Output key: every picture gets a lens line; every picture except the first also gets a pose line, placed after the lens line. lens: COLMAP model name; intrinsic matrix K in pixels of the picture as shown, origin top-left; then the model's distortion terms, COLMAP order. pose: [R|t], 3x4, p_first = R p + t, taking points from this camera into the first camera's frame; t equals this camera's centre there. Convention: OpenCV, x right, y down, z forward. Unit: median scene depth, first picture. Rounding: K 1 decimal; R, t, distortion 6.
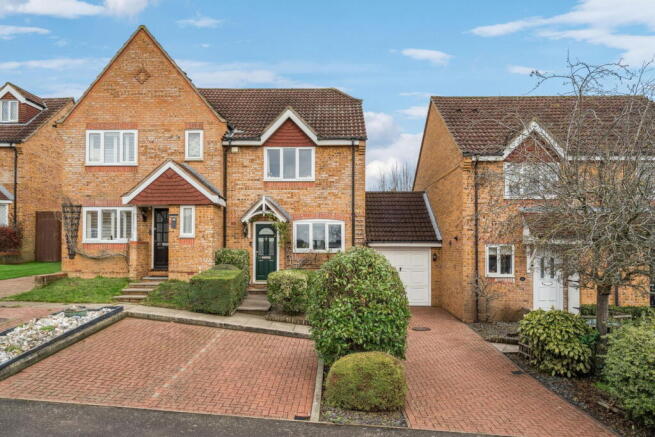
lens RADIAL K [[457.0, 0, 322.7], [0, 457.0, 245.1], [0, 0, 1]] dist [0.007064, 0.001450]
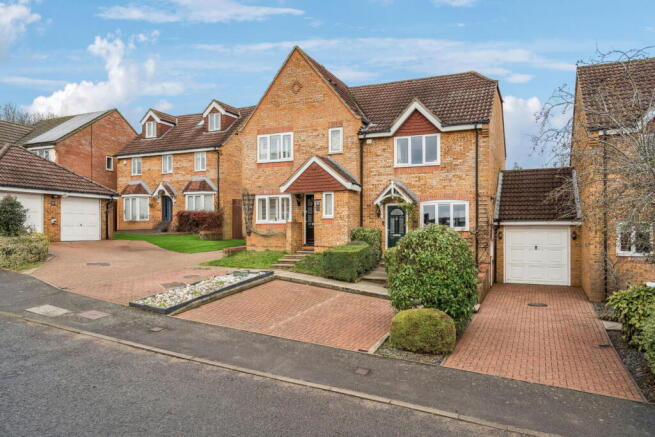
lens RADIAL K [[467.1, 0, 327.4], [0, 467.1, 236.0], [0, 0, 1]] dist [0.008971, 0.000624]
pose [[0.921274, 0.002583, -0.388907, 0.172548], [0.005585, 0.999787, 0.019870, 0.005245], [0.388875, -0.020478, 0.921063, -0.132823]]
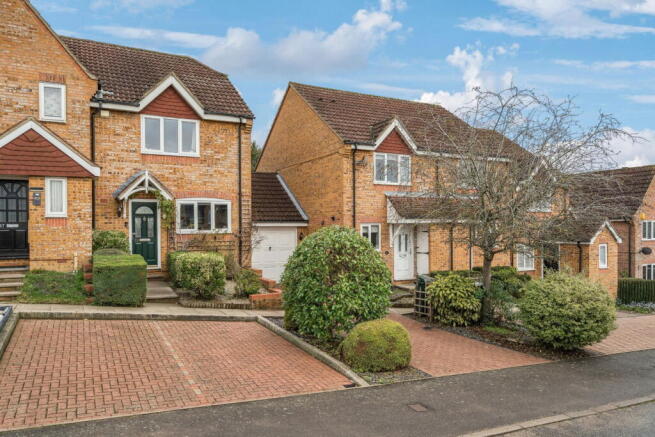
lens RADIAL K [[467.1, 0, 327.4], [0, 467.1, 236.0], [0, 0, 1]] dist [0.008971, 0.000624]
pose [[0.866968, -0.018924, 0.498004, -0.277769], [0.008226, 0.999686, 0.023667, 0.001010], [-0.498296, -0.016422, 0.866852, 0.038106]]
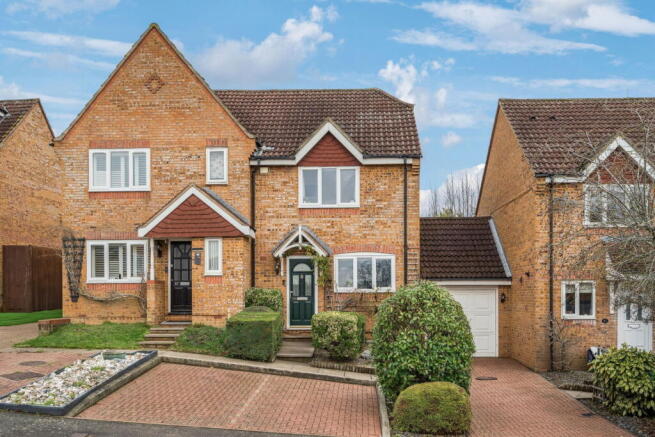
lens RADIAL K [[678.6, 0, 337.2], [0, 678.6, 311.7], [0, 0, 1]] dist [-0.000623, 0.008849]
pose [[0.999952, -0.007186, -0.006600, -0.052947], [0.007389, 0.999487, 0.031159, 0.013032], [0.006372, -0.031206, 0.999493, -0.258884]]
